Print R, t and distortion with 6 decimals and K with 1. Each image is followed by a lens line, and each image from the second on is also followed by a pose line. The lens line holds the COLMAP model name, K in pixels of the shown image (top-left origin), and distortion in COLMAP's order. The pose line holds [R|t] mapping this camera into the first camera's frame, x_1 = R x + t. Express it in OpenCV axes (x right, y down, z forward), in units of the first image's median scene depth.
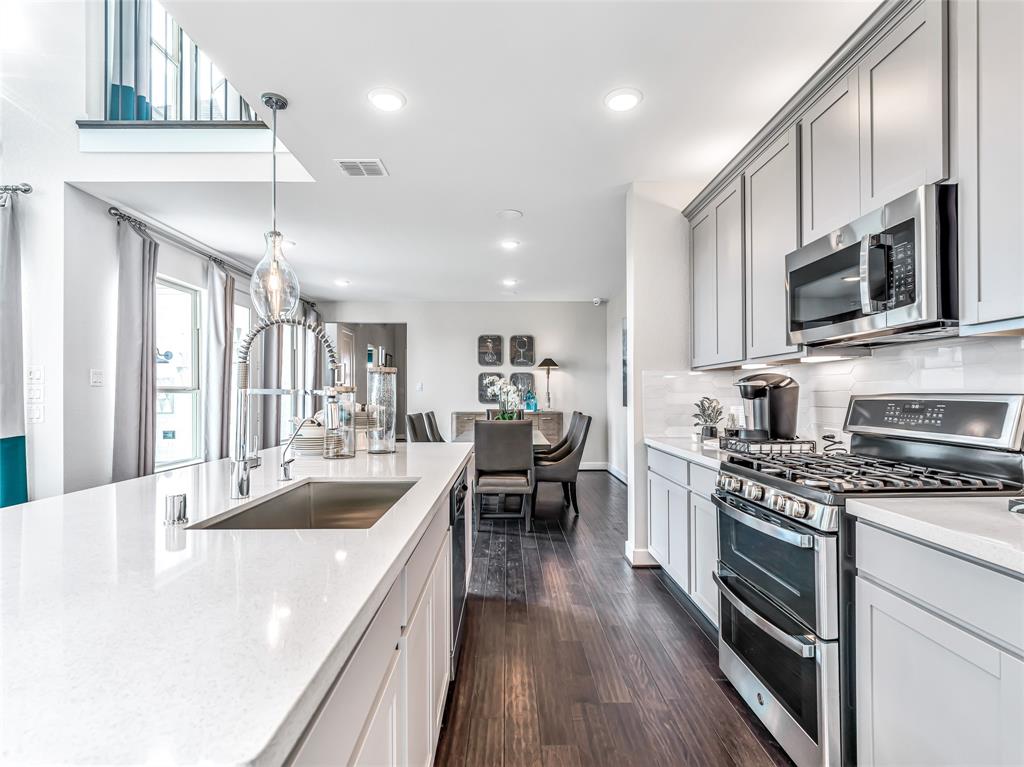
lens RADIAL K [[515.3, 0, 518.7], [0, 515.3, 397.4], [0, 0, 1]] dist [0.007685, -0.001859]
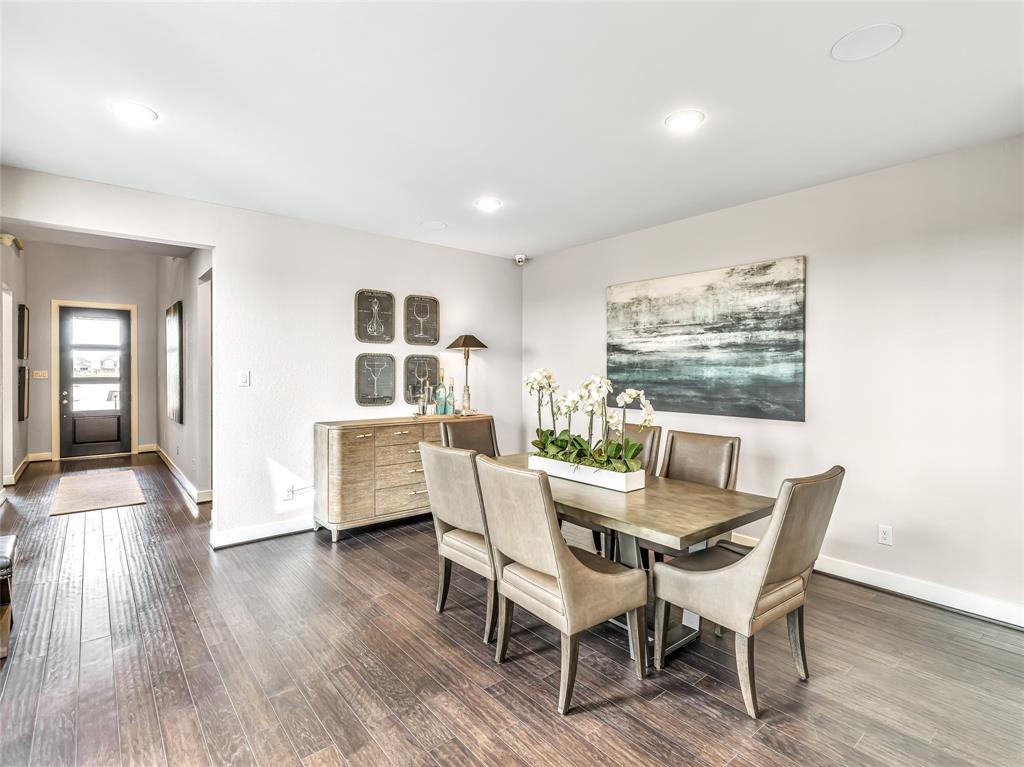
lens RADIAL K [[515.3, 0, 514.9], [0, 515.3, 374.1], [0, 0, 1]] dist [0.007685, -0.001859]
pose [[0.788653, -0.000776, 0.614838, -0.295855], [0.002232, 0.999996, -0.001601, -0.024033], [-0.614834, 0.002635, 0.788652, 0.437148]]
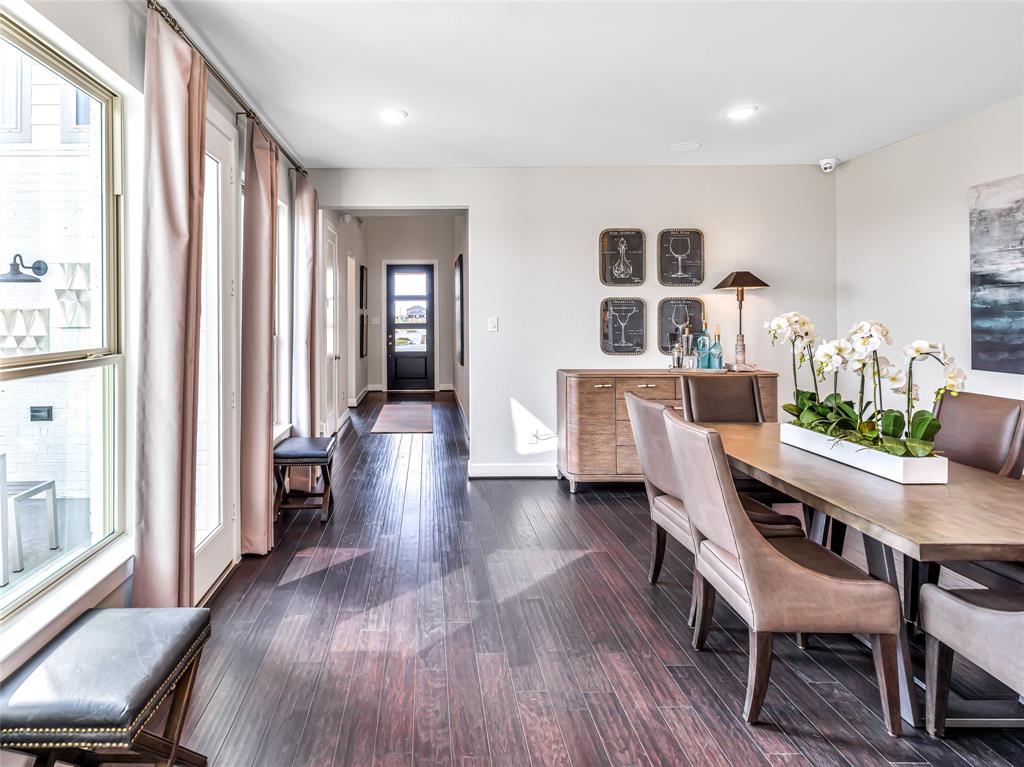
lens RADIAL K [[598.3, 0, 424.7], [0, 598.3, 311.4], [0, 0, 1]] dist [0.006449, 0.000628]
pose [[0.999624, -0.003630, -0.027164, -0.248785], [0.003150, 0.999839, -0.017680, -0.024054], [0.027223, 0.017588, 0.999475, 0.367851]]
